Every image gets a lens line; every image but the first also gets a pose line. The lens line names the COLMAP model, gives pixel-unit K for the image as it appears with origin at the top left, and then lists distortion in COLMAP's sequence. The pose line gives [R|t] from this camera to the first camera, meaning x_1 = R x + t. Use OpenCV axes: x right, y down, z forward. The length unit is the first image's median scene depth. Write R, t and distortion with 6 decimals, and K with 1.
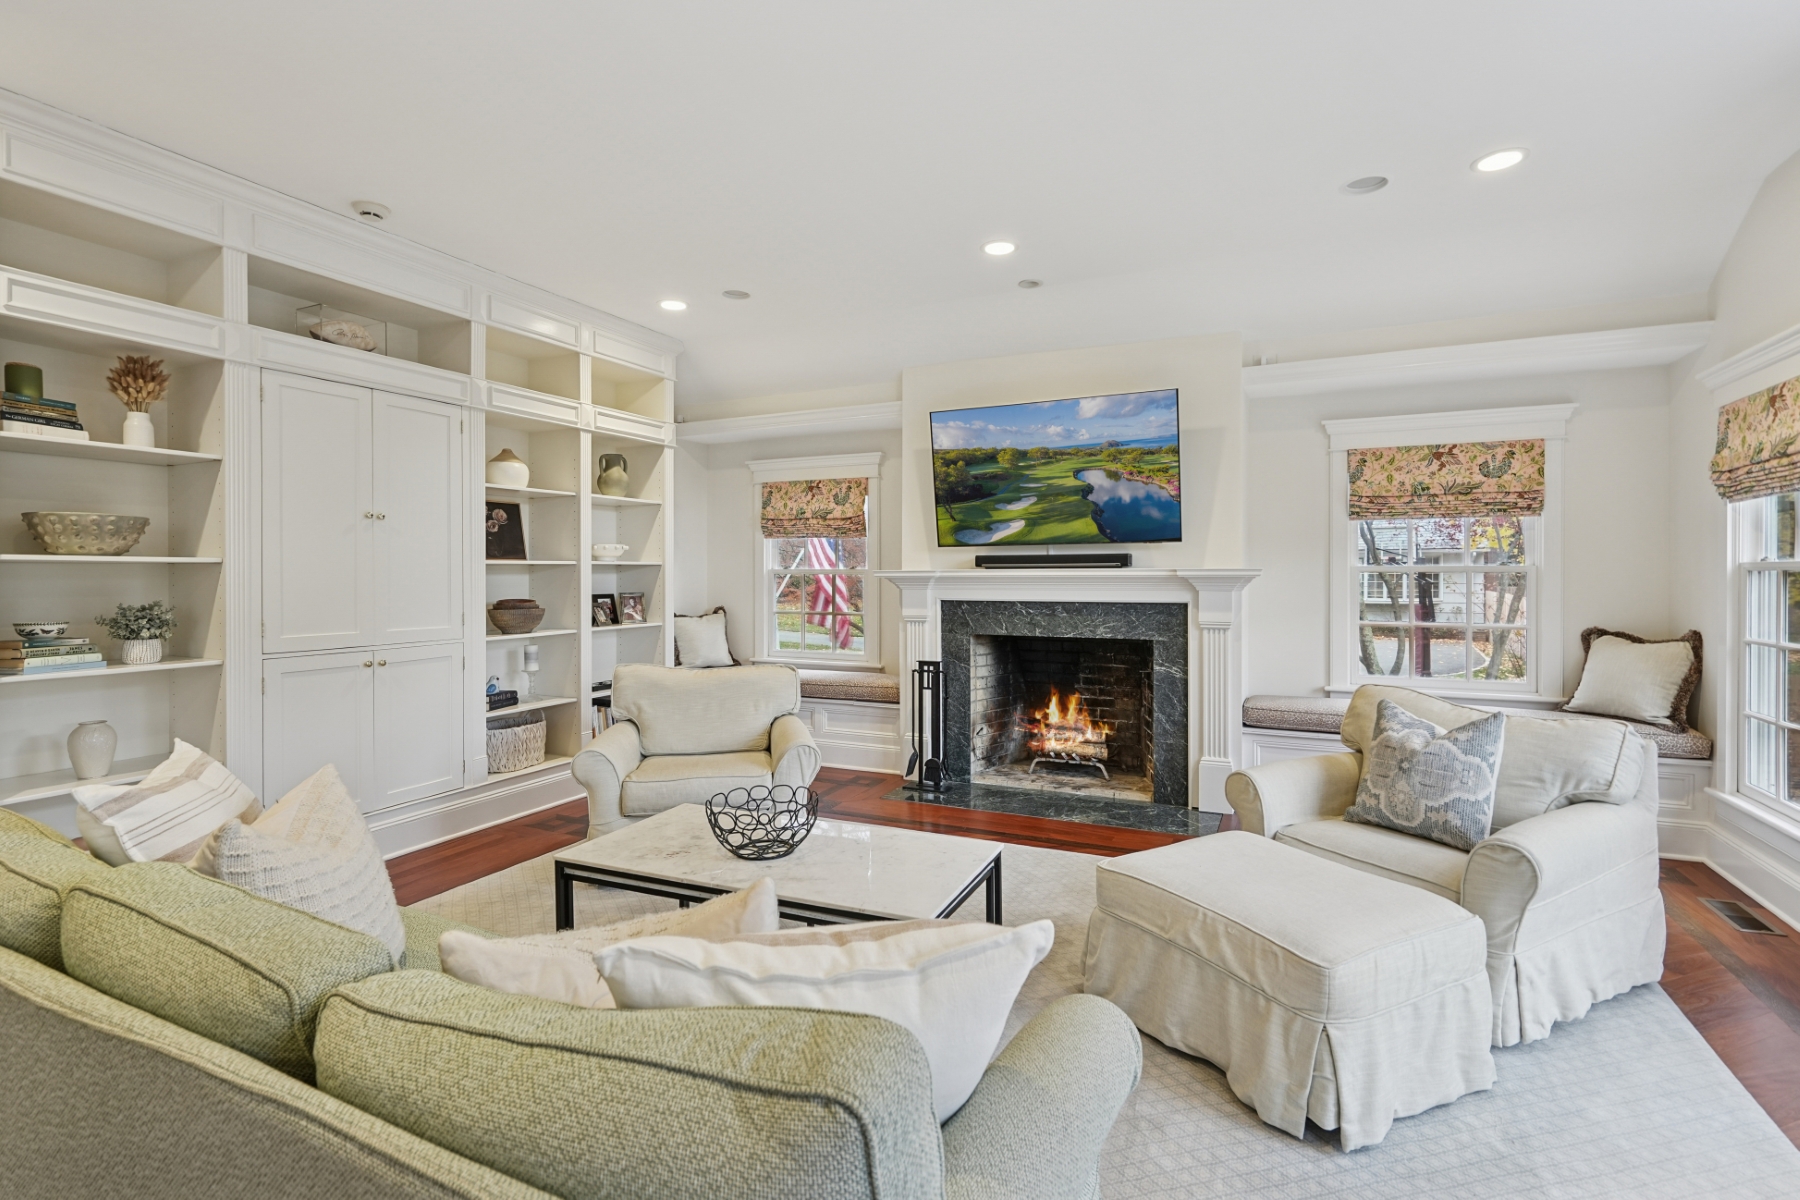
lens RADIAL K [[812.4, 0, 909.6], [0, 812.4, 601.8], [0, 0, 1]] dist [-0.000775, -0.000334]
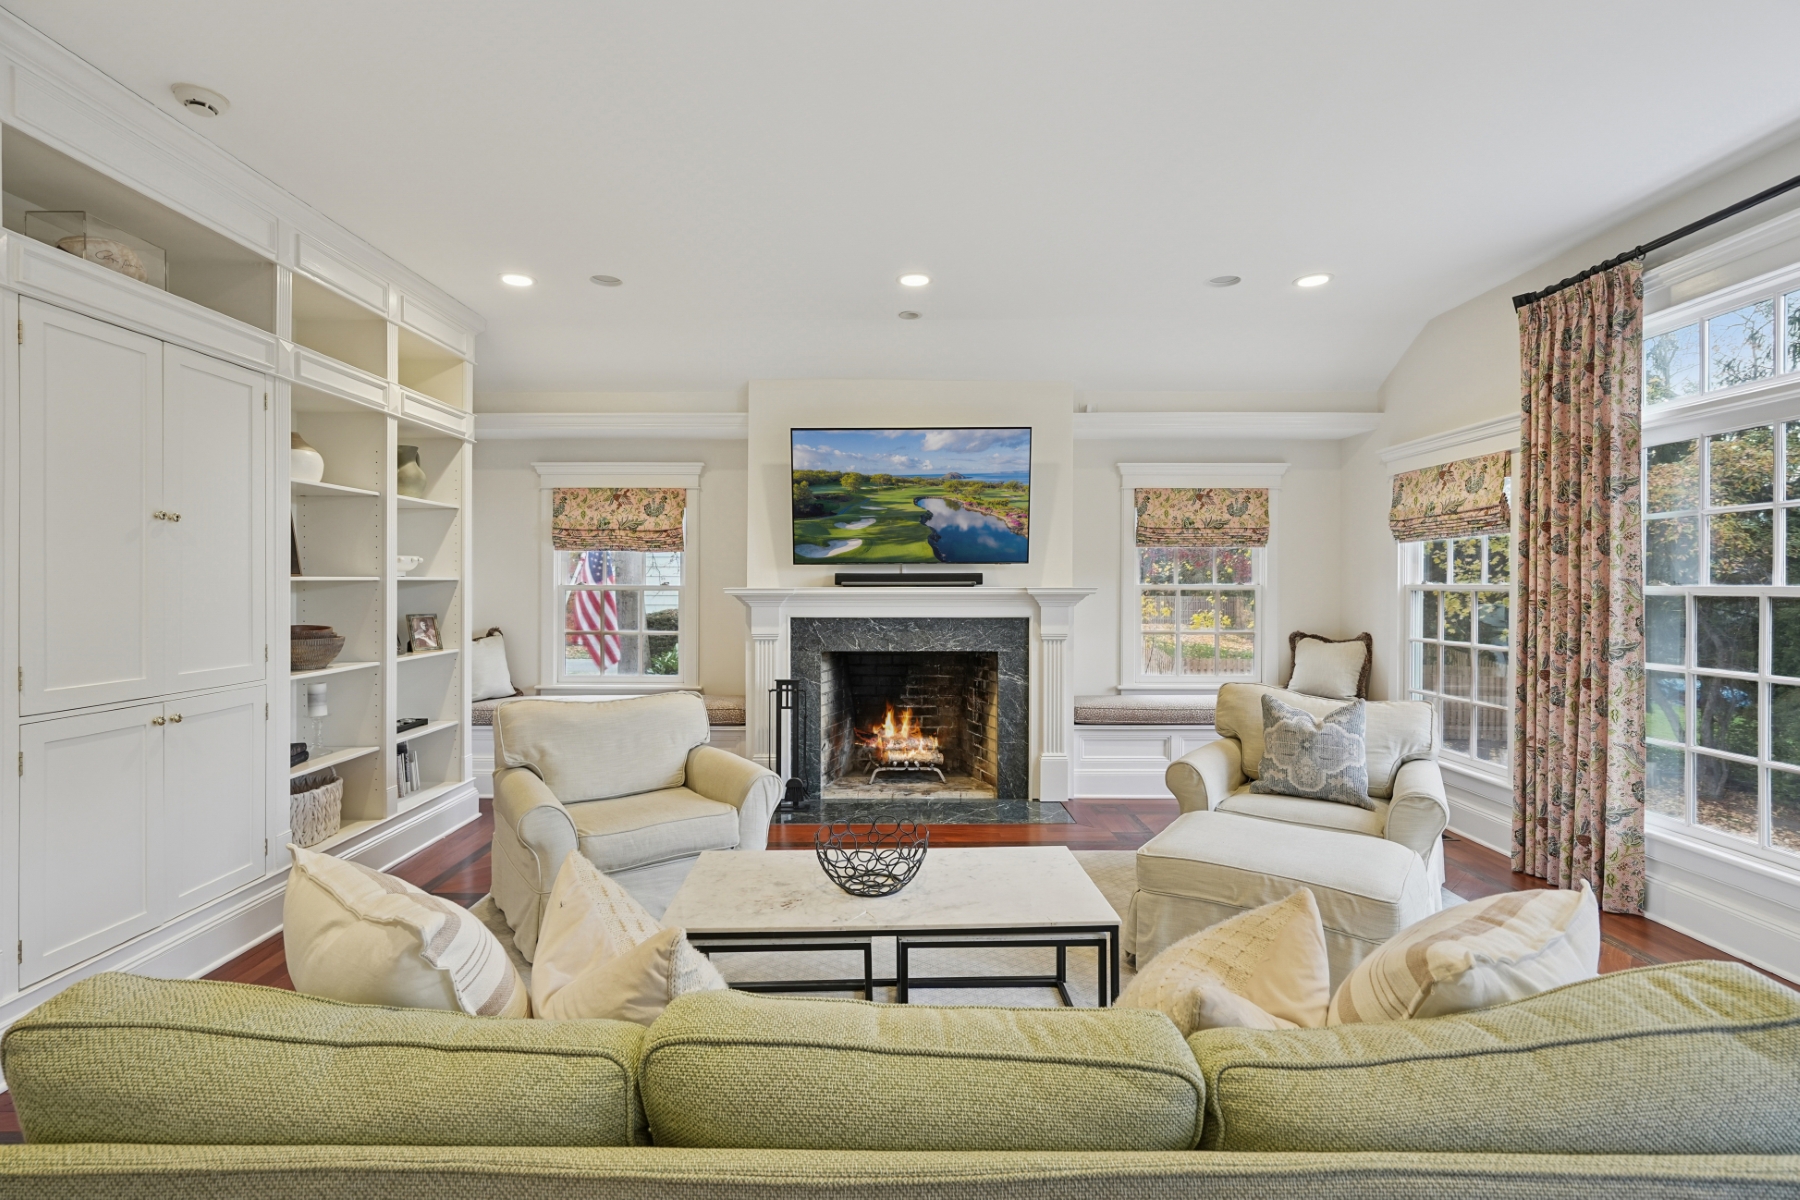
lens RADIAL K [[812.4, 0, 871.8], [0, 812.4, 611.2], [0, 0, 1]] dist [-0.000775, -0.000334]
pose [[0.910408, -0.011875, 0.413541, -0.331099], [0.012246, 0.999923, 0.001754, -0.012470], [-0.413530, 0.003467, 0.910484, 0.068773]]
